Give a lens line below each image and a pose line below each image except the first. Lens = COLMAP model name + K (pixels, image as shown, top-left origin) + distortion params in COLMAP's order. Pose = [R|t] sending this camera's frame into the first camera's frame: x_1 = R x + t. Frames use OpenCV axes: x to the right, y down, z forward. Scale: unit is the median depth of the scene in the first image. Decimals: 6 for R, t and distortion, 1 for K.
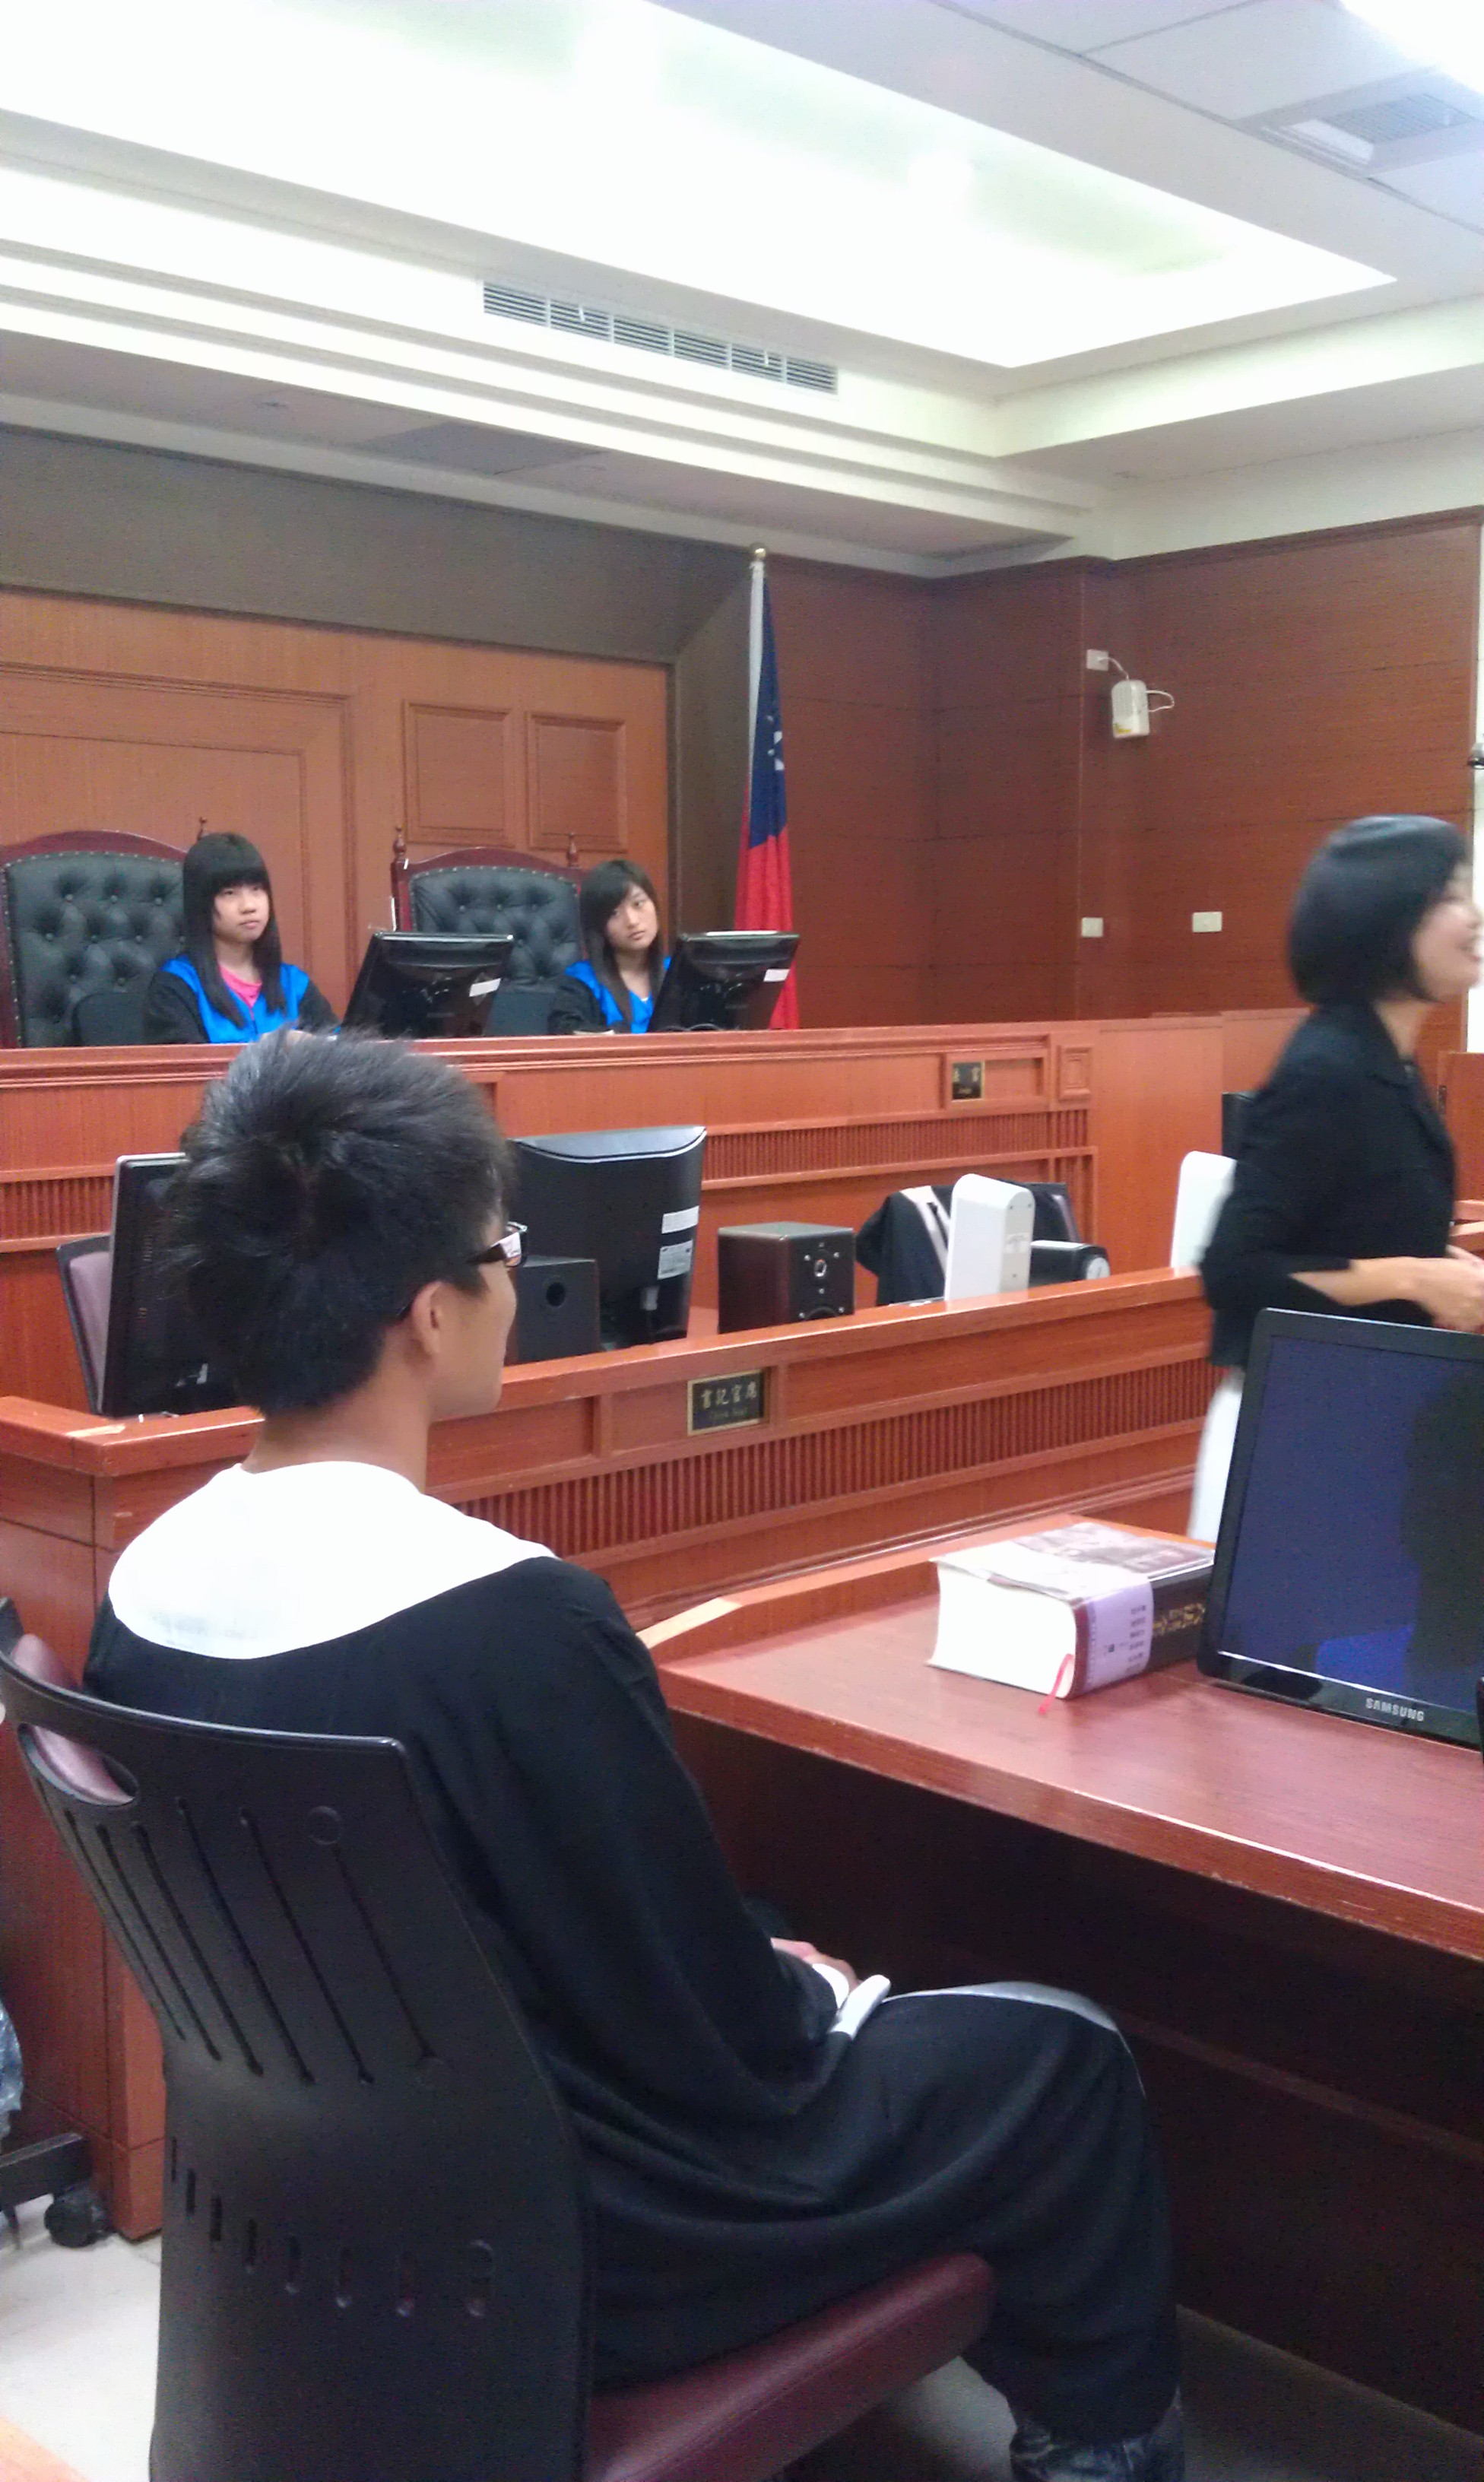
lens RADIAL K [[2466.6, 0, 730.7], [0, 2466.6, 1239.9], [0, 0, 1]] dist [0.143982, -0.487006]
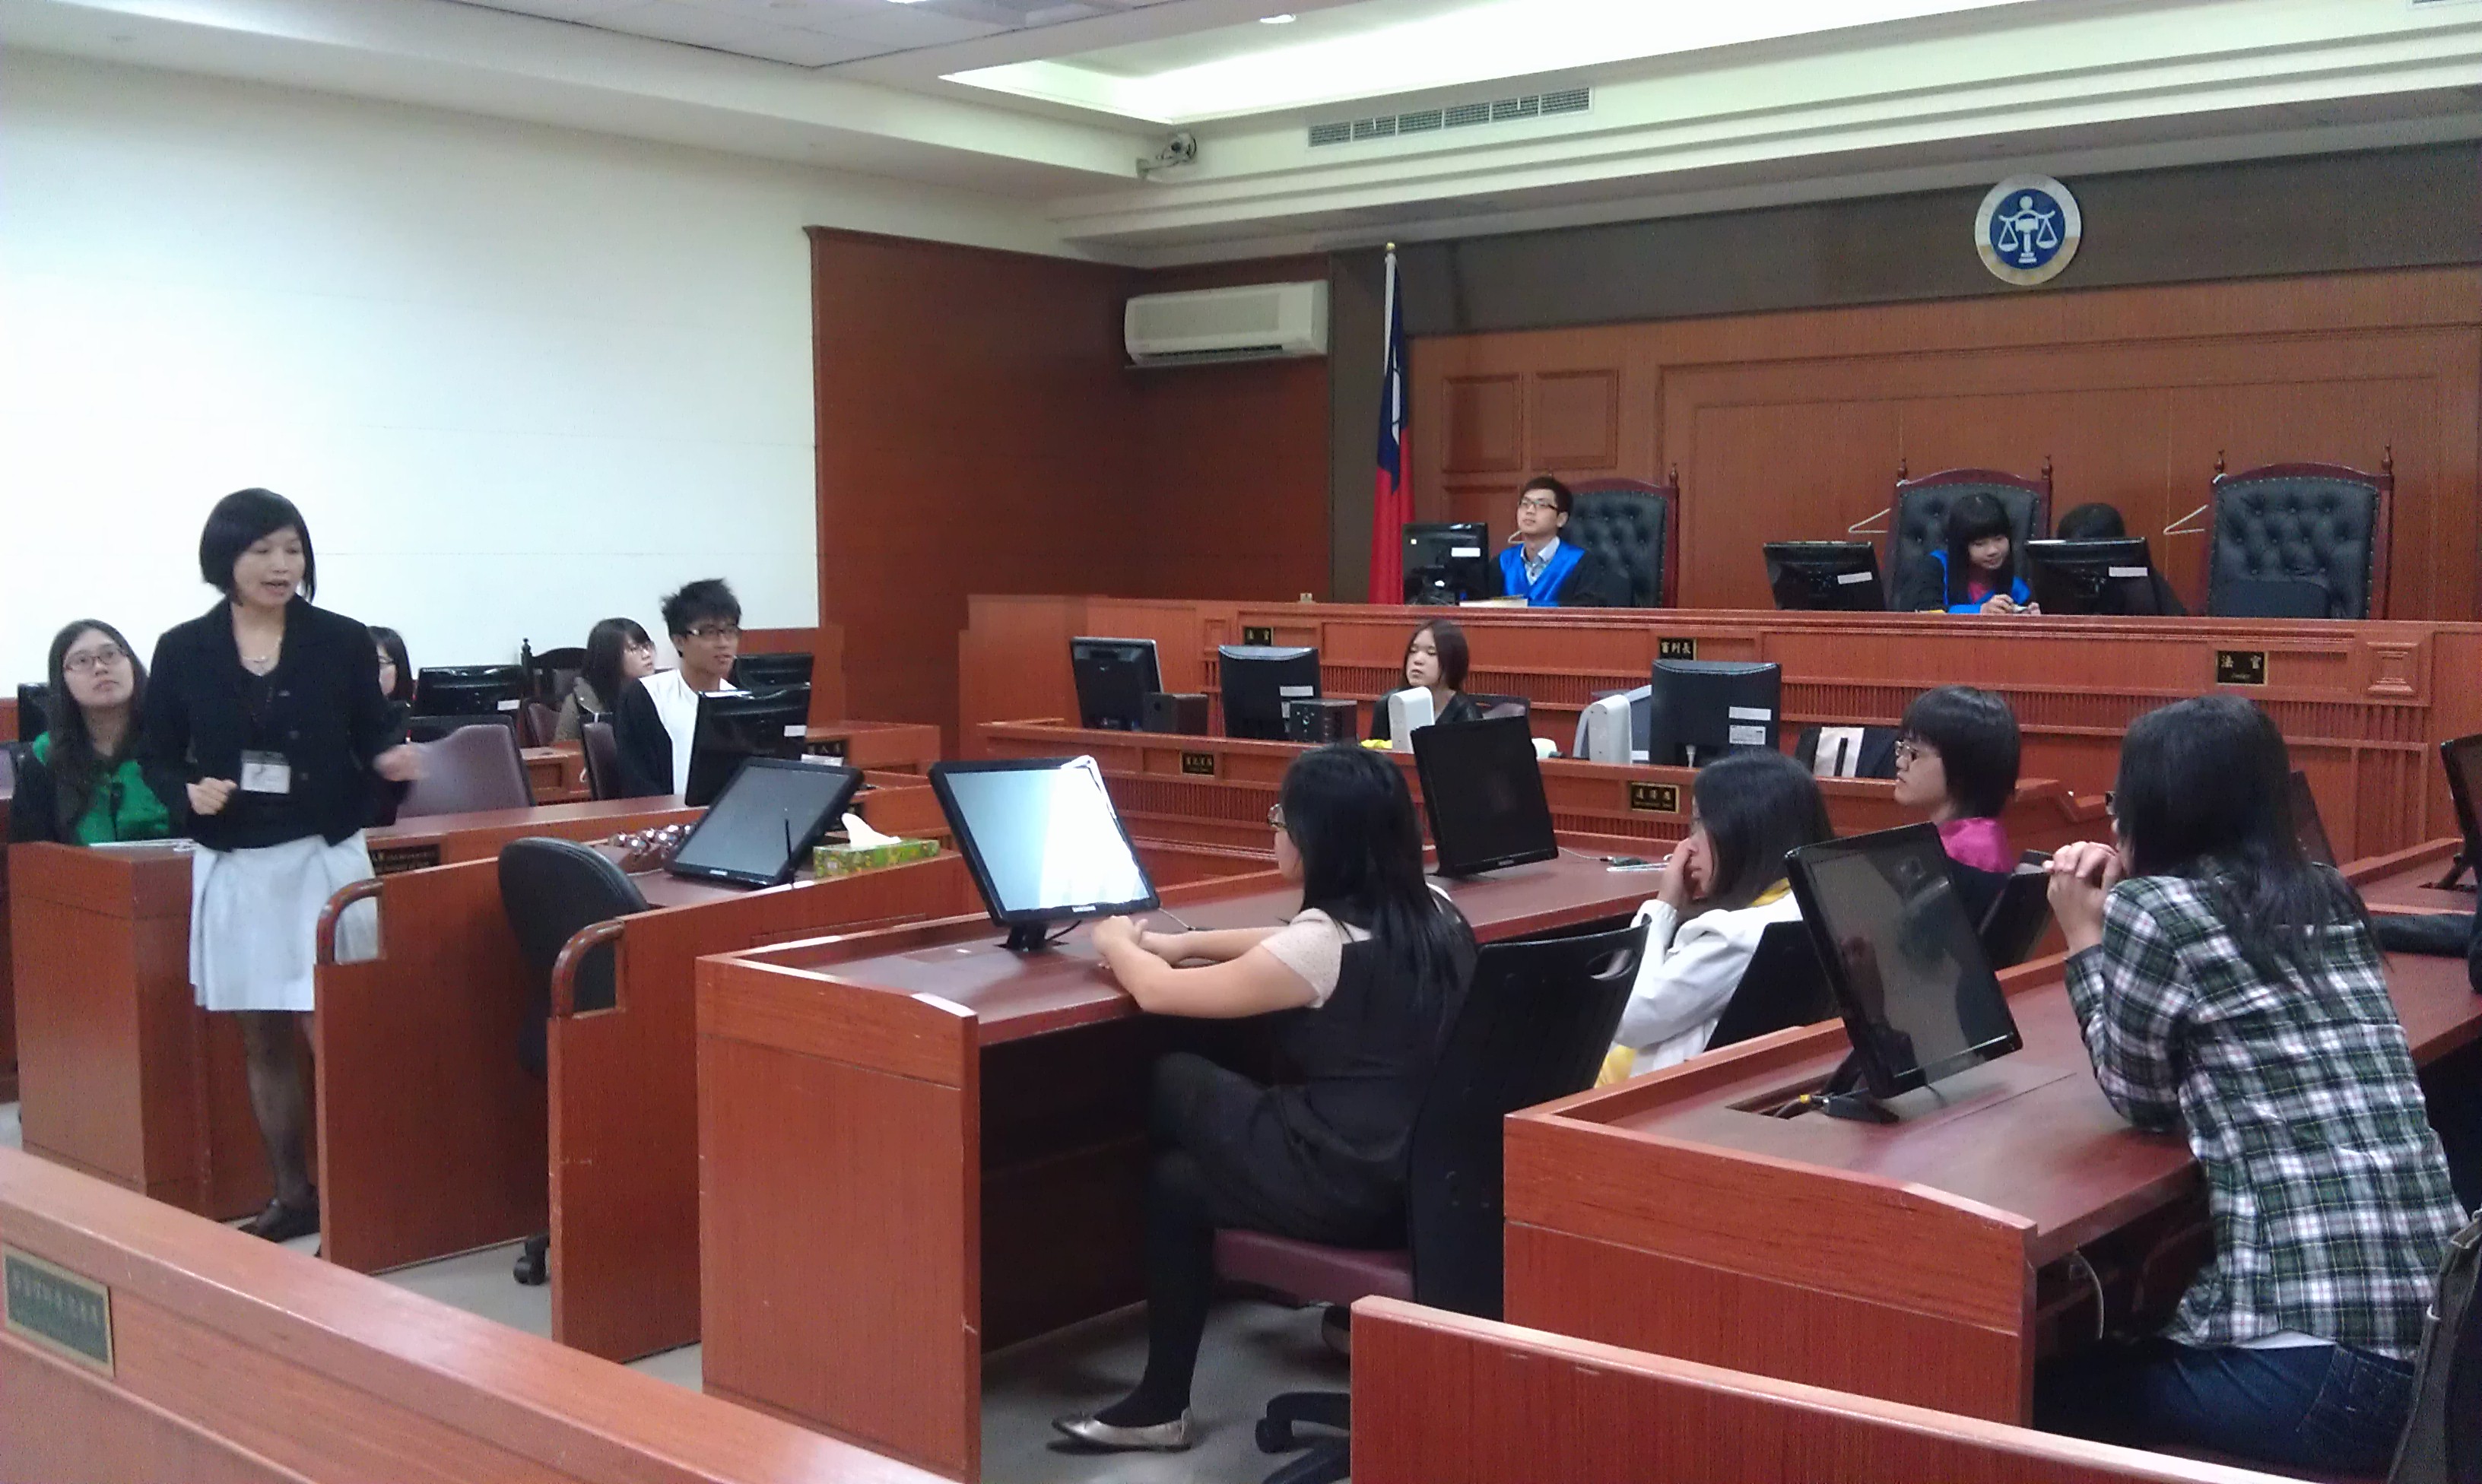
lens RADIAL K [[2466.6, 0, 1253.4], [0, 2466.6, 800.6], [0, 0, 1]] dist [0.143982, -0.487006]
pose [[0.073172, 0.106753, -0.991589, 1.214181], [-0.103704, 0.989679, 0.098895, -0.070372], [0.991913, 0.095595, 0.083488, 0.464943]]
